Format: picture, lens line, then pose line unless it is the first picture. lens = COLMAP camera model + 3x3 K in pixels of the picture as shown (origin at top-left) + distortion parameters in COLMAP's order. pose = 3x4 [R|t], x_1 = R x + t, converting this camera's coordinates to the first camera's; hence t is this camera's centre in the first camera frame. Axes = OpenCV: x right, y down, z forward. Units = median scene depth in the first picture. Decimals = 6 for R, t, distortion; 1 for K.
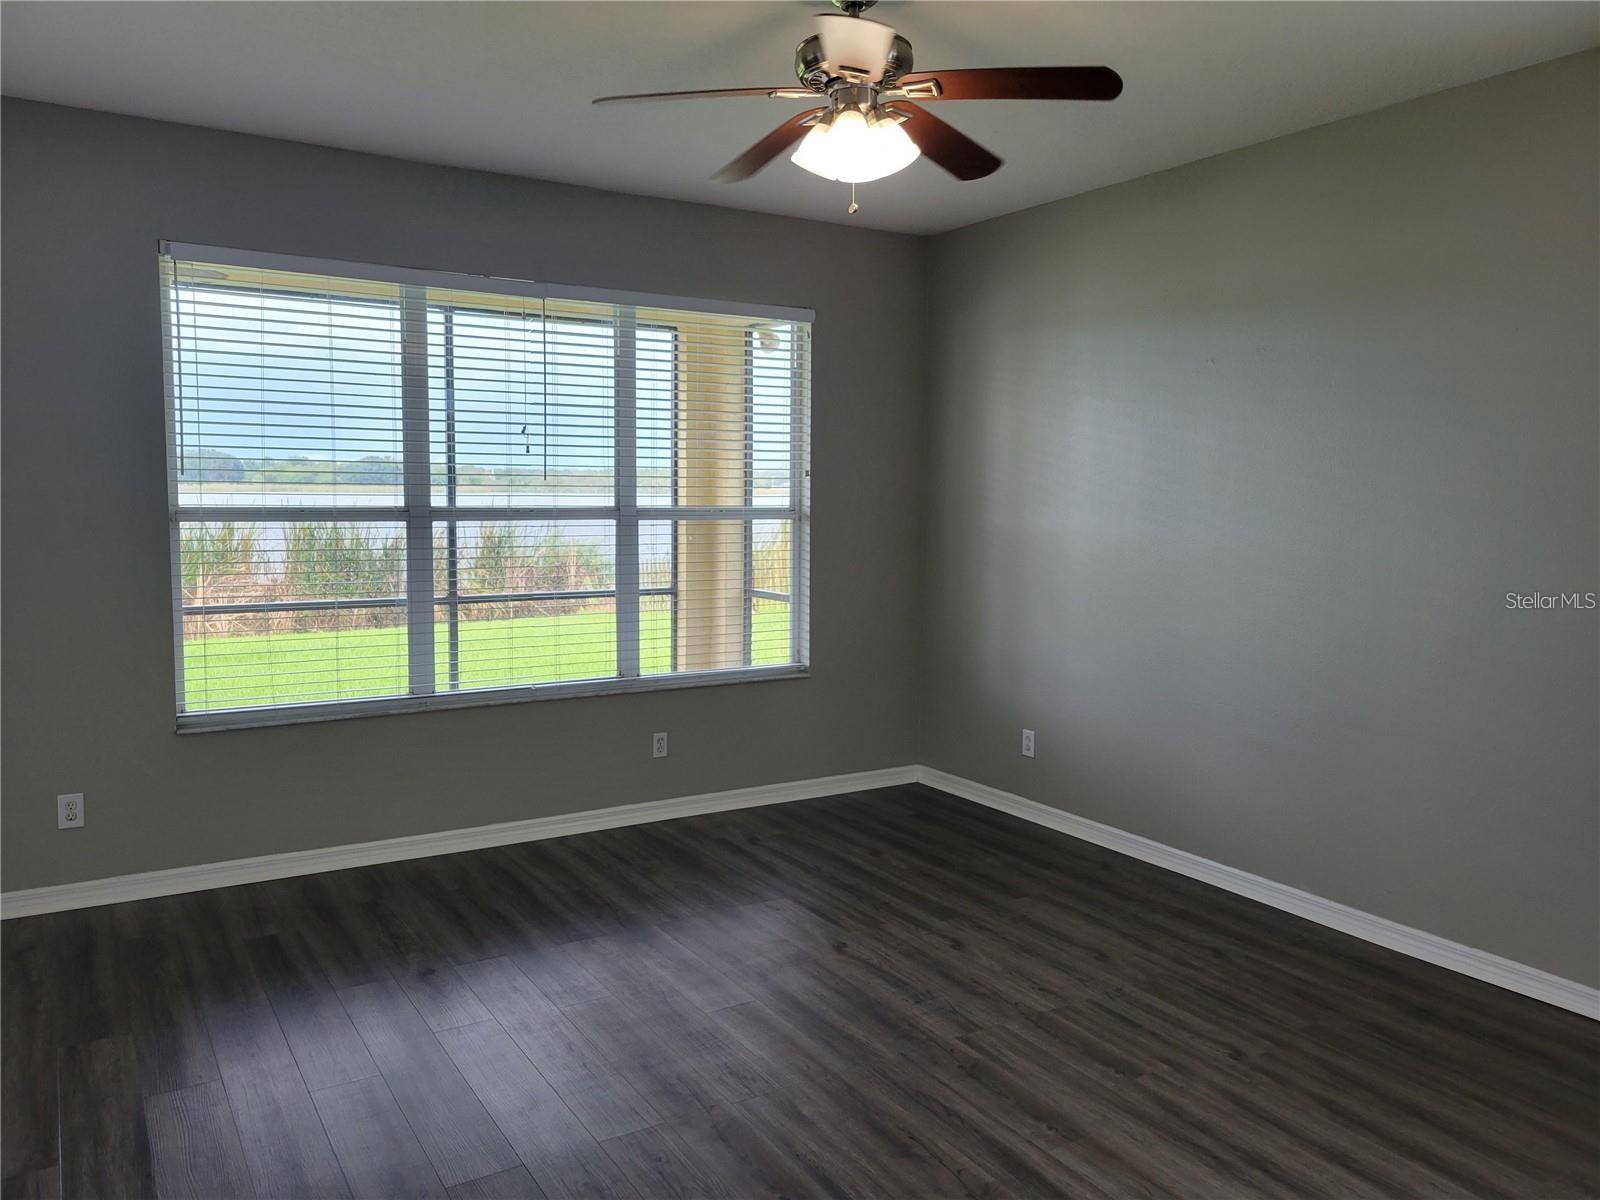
lens RADIAL K [[1196.2, 0, 792.9], [0, 1196.2, 598.9], [0, 0, 1]] dist [0.023900, -0.004148]
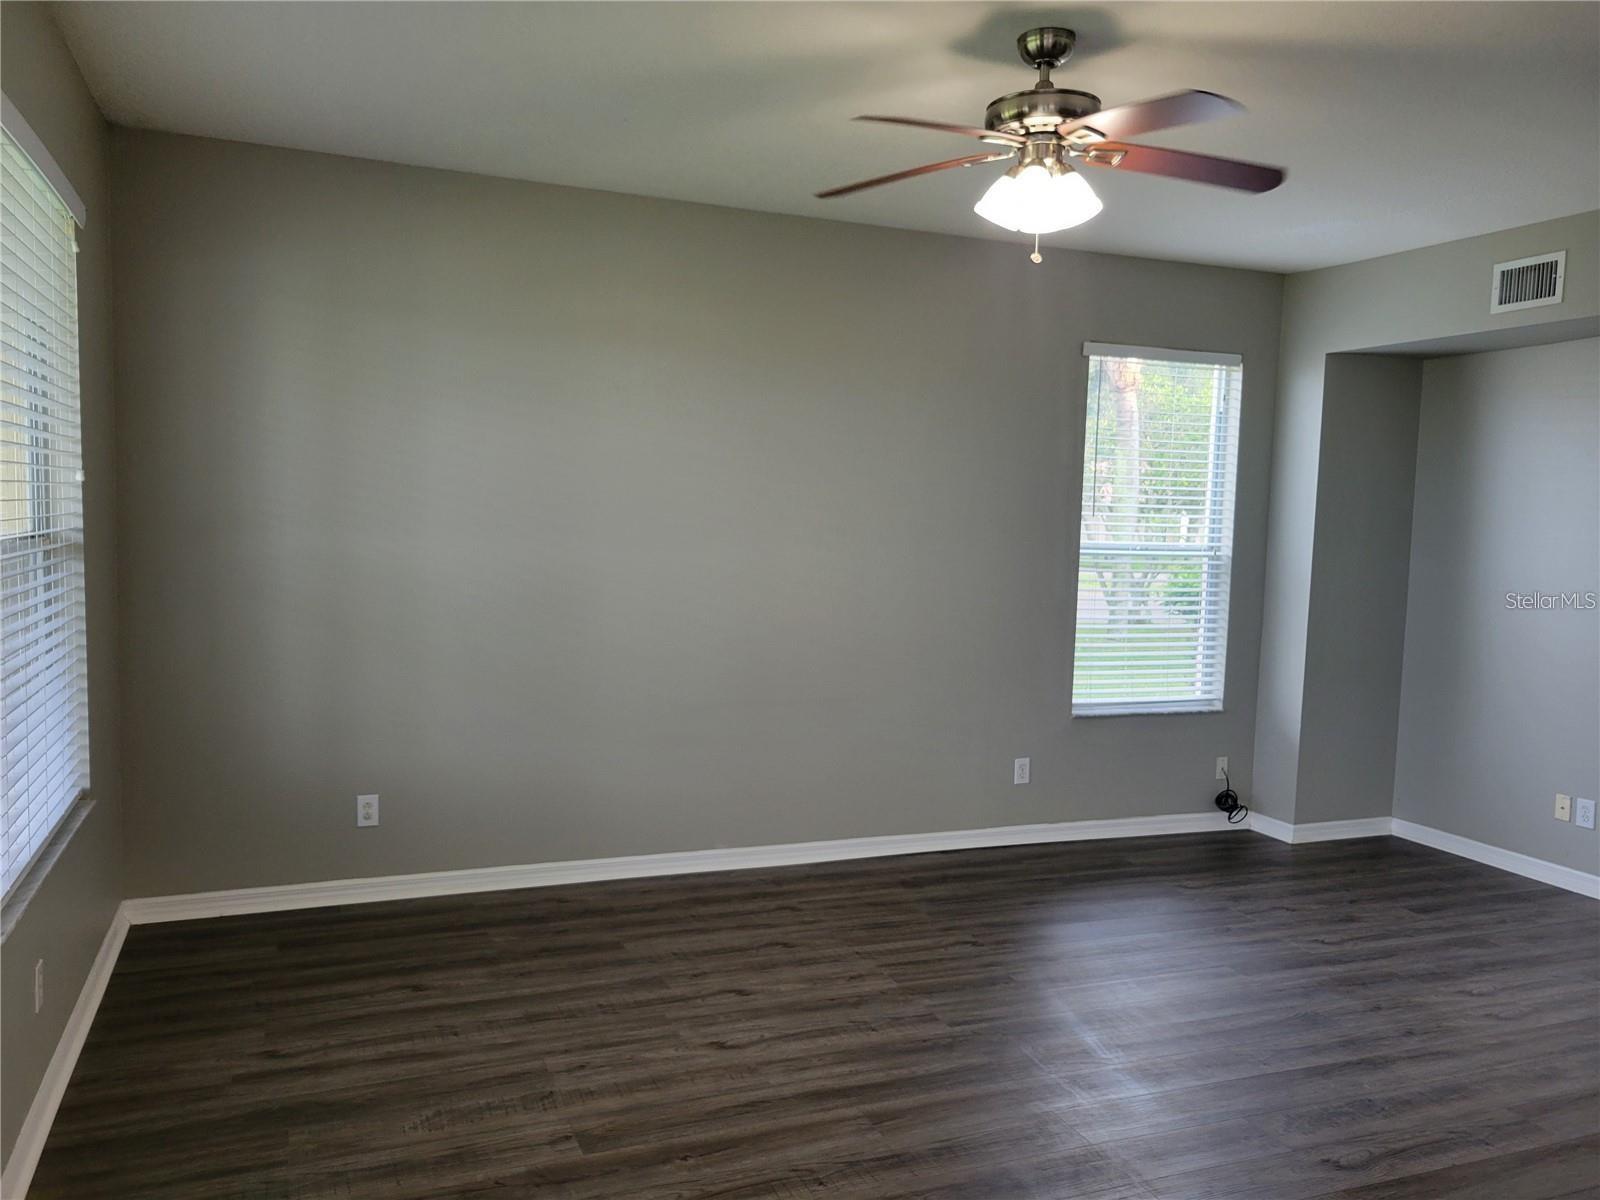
lens RADIAL K [[1196.2, 0, 790.2], [0, 1196.2, 601.9], [0, 0, 1]] dist [0.023900, -0.004148]
pose [[0.176678, -0.083961, 0.980681, -0.758549], [0.063985, 0.995227, 0.073679, -0.090941], [-0.982187, 0.049732, 0.181207, 0.750124]]
